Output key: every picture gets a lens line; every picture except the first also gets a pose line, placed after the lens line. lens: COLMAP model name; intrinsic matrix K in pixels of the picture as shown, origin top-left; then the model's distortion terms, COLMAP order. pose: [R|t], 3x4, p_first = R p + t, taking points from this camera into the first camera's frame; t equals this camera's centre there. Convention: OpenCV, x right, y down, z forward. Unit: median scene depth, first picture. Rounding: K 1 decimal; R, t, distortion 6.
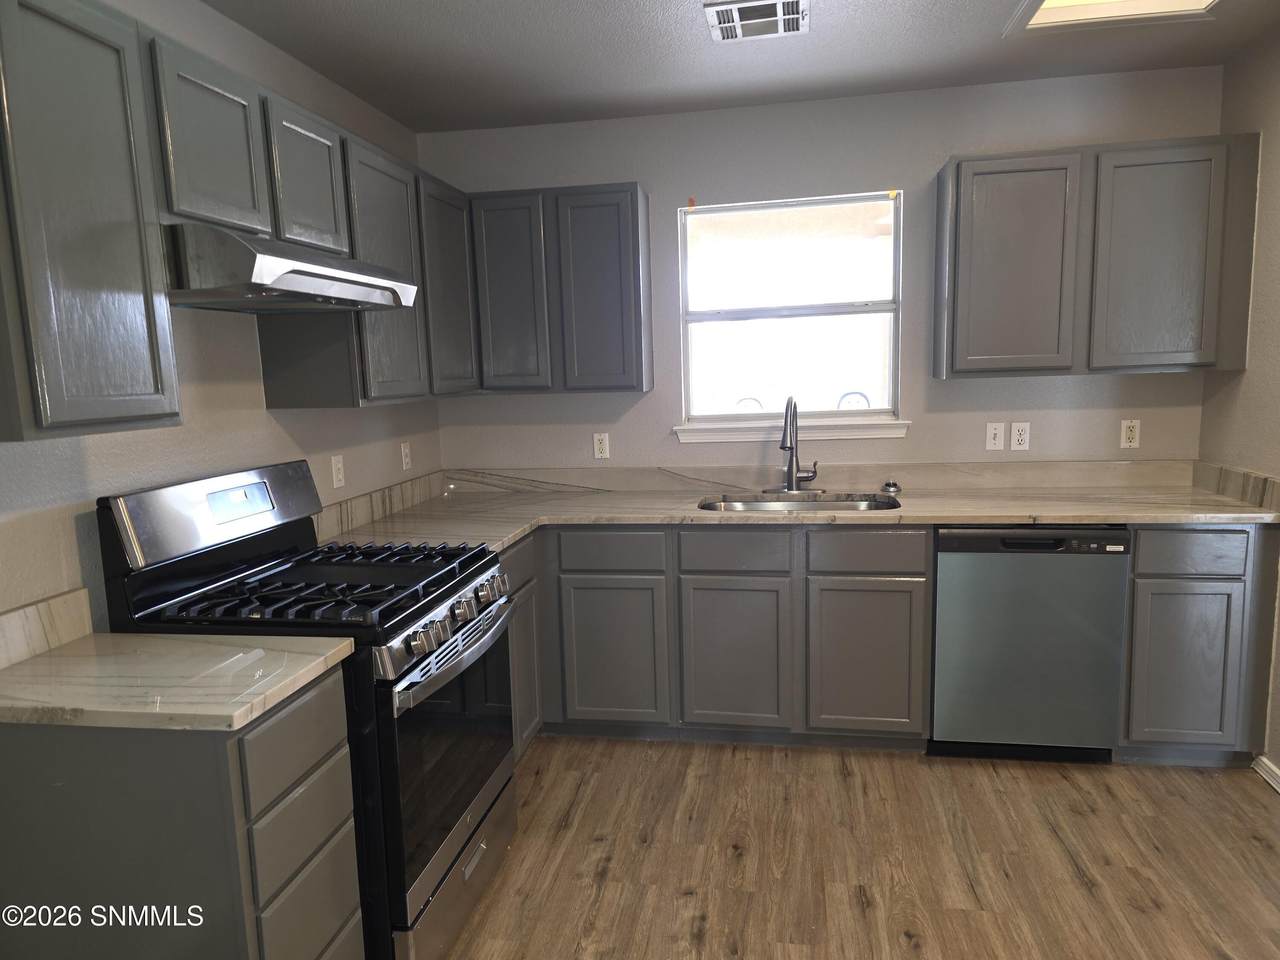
lens RADIAL K [[854.6, 0, 637.1], [0, 854.6, 495.8], [0, 0, 1]] dist [0.072294, -0.064172]
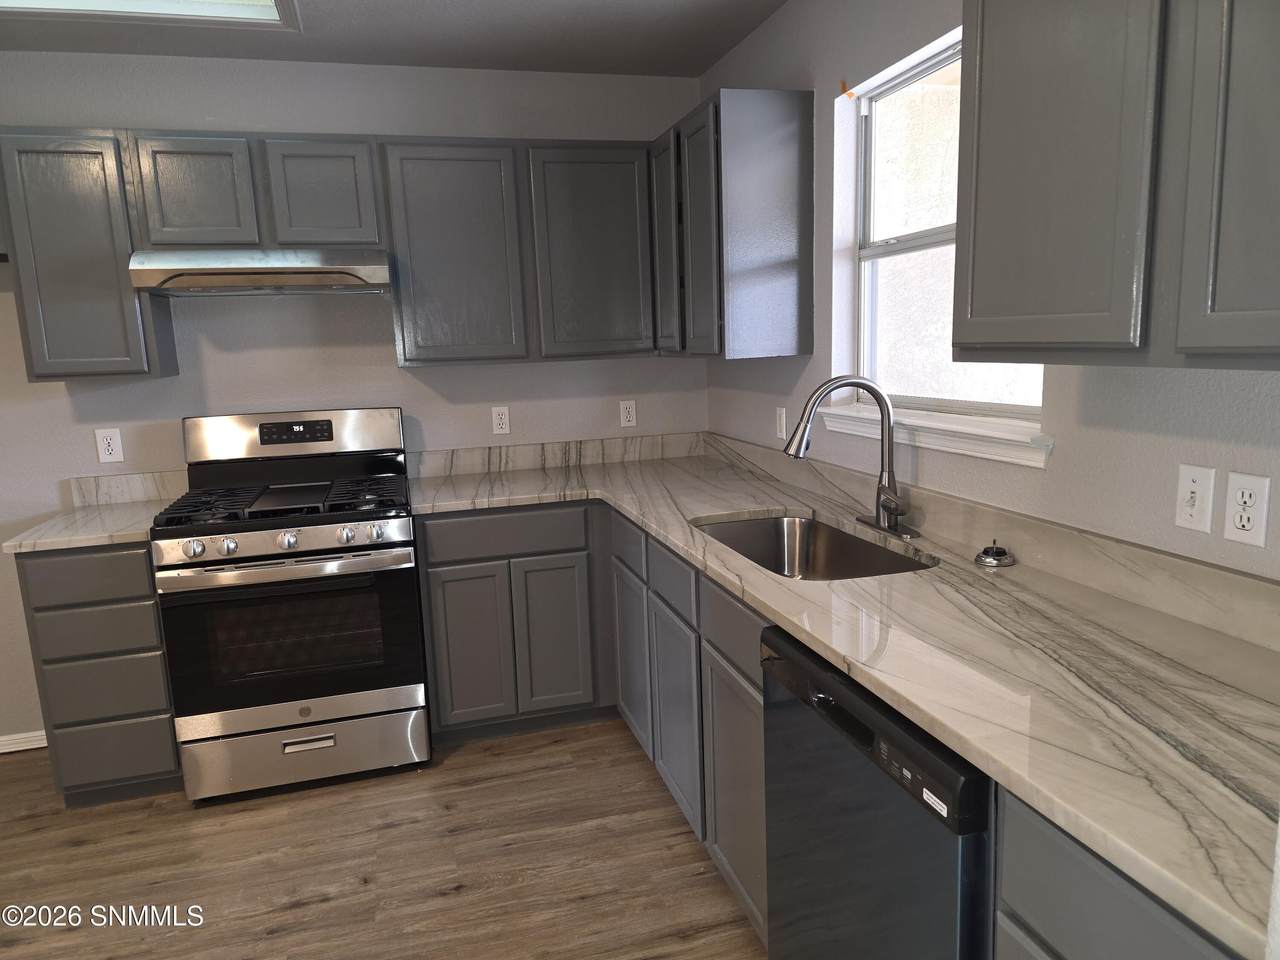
lens RADIAL K [[853.8, 0, 630.2], [0, 853.8, 487.3], [0, 0, 1]] dist [0.057223, -0.051223]
pose [[0.428269, 0.172403, -0.887053, 0.893415], [-0.111157, 0.984228, 0.137623, -0.135571], [0.896788, 0.039662, 0.440678, 0.745208]]
